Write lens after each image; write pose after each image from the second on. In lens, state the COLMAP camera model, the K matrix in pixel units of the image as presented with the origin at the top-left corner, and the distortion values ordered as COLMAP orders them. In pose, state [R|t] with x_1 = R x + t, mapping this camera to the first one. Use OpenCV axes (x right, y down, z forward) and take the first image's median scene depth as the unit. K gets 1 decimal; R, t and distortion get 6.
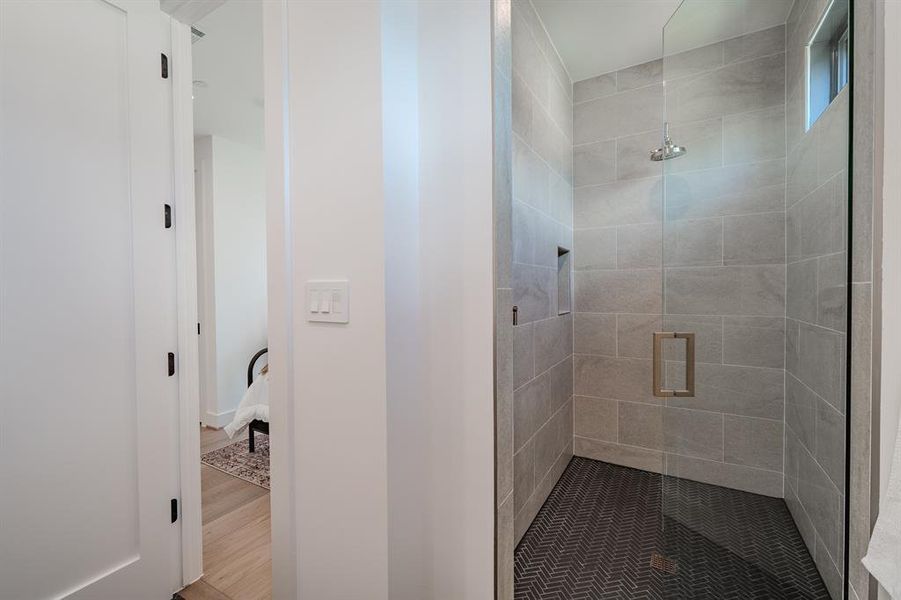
lens RADIAL K [[391.7, 0, 449.2], [0, 391.7, 298.4], [0, 0, 1]] dist [0.001160, -0.001484]
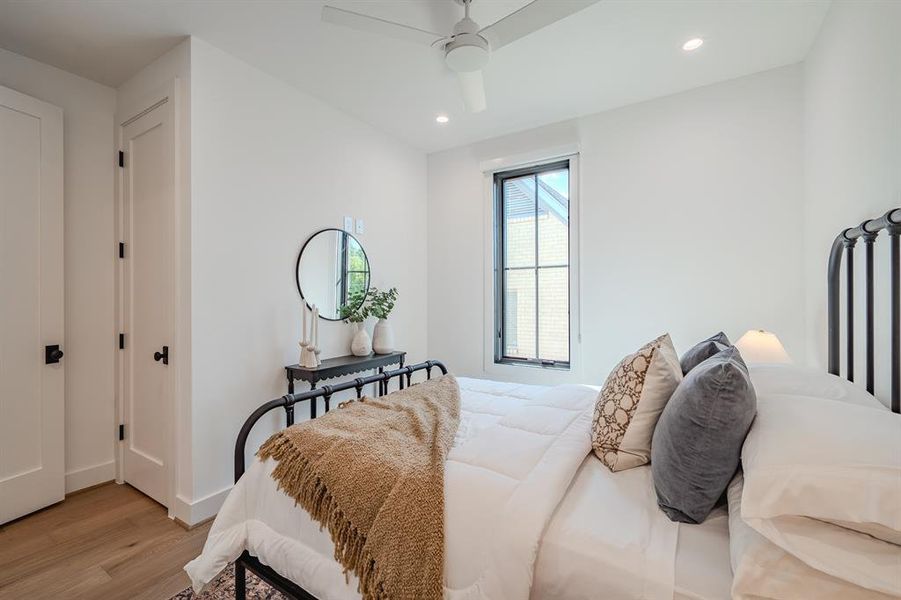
lens RADIAL K [[391.7, 0, 449.2], [0, 391.7, 298.4], [0, 0, 1]] dist [0.001160, -0.001484]
pose [[0.999180, 0.005407, -0.040115, -0.214396], [-0.006092, 0.999837, -0.016973, -0.005361], [0.040017, 0.017203, 0.999051, 0.495600]]
